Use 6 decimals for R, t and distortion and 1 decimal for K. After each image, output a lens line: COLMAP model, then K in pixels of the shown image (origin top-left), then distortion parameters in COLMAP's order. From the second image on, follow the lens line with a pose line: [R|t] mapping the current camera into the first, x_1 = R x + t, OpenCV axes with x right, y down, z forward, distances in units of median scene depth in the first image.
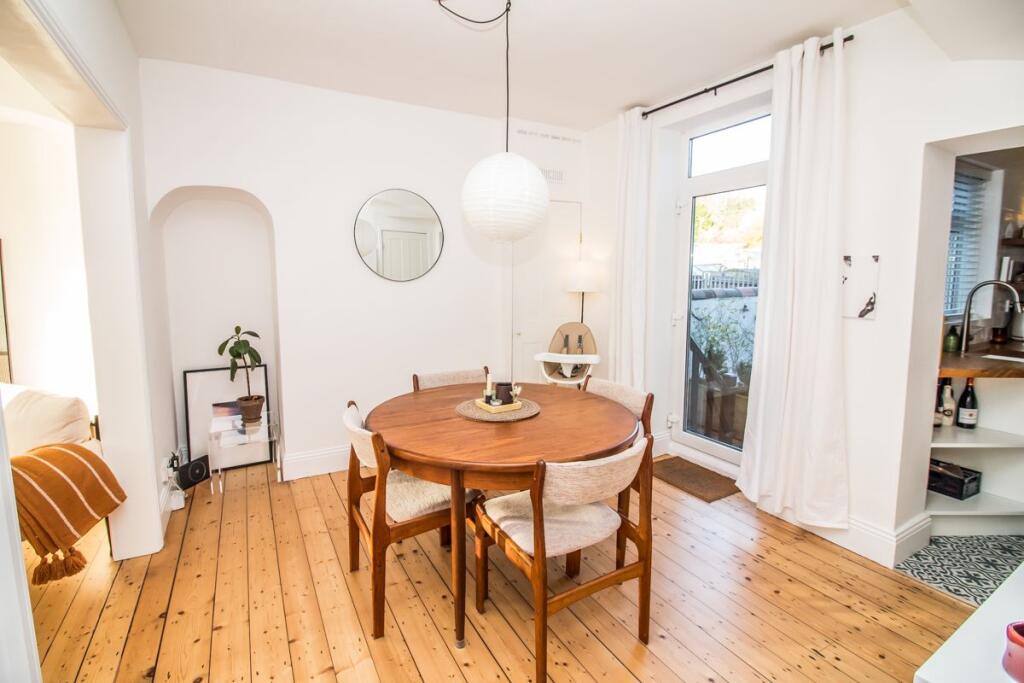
lens RADIAL K [[472.9, 0, 509.1], [0, 472.9, 320.3], [0, 0, 1]] dist [0.000208, -0.000264]
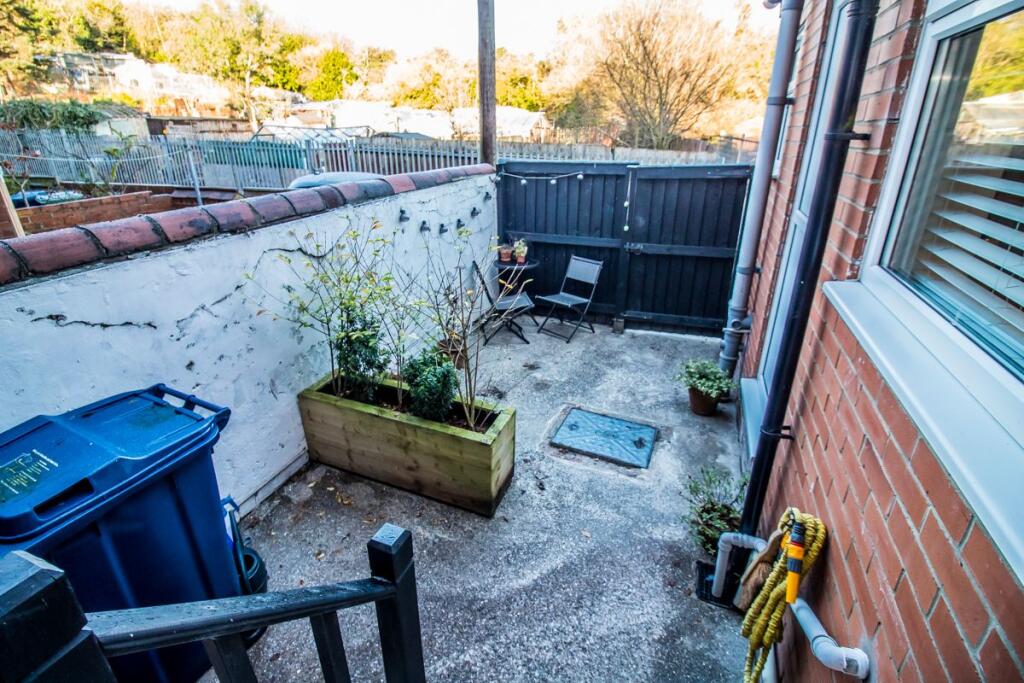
lens RADIAL K [[472.9, 0, 509.1], [0, 472.9, 320.3], [0, 0, 1]] dist [0.000208, -0.000264]
pose [[0.779452, -0.238228, 0.579398, 0.285629], [0.073279, 0.953196, 0.293339, -0.071965], [-0.622161, -0.186186, 0.760428, 0.554624]]
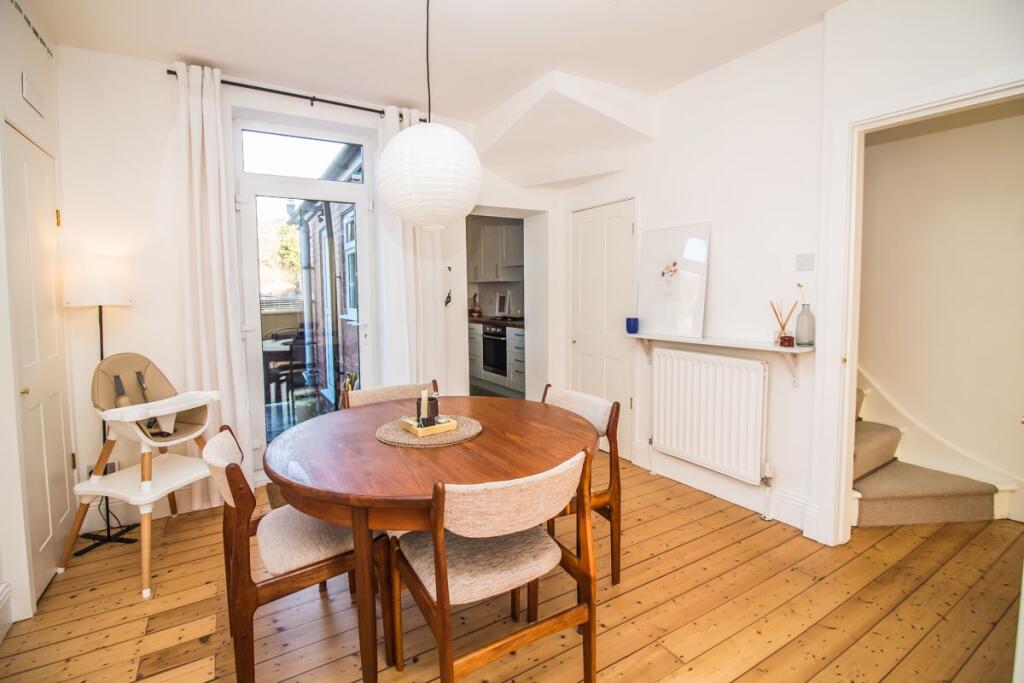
lens RADIAL K [[472.9, 0, 509.1], [0, 472.9, 320.3], [0, 0, 1]] dist [0.000208, -0.000264]
pose [[-0.020411, -0.063371, 0.997781, -0.332476], [0.112062, 0.991555, 0.065268, -0.016237], [-0.993492, 0.113145, -0.013137, 0.338327]]
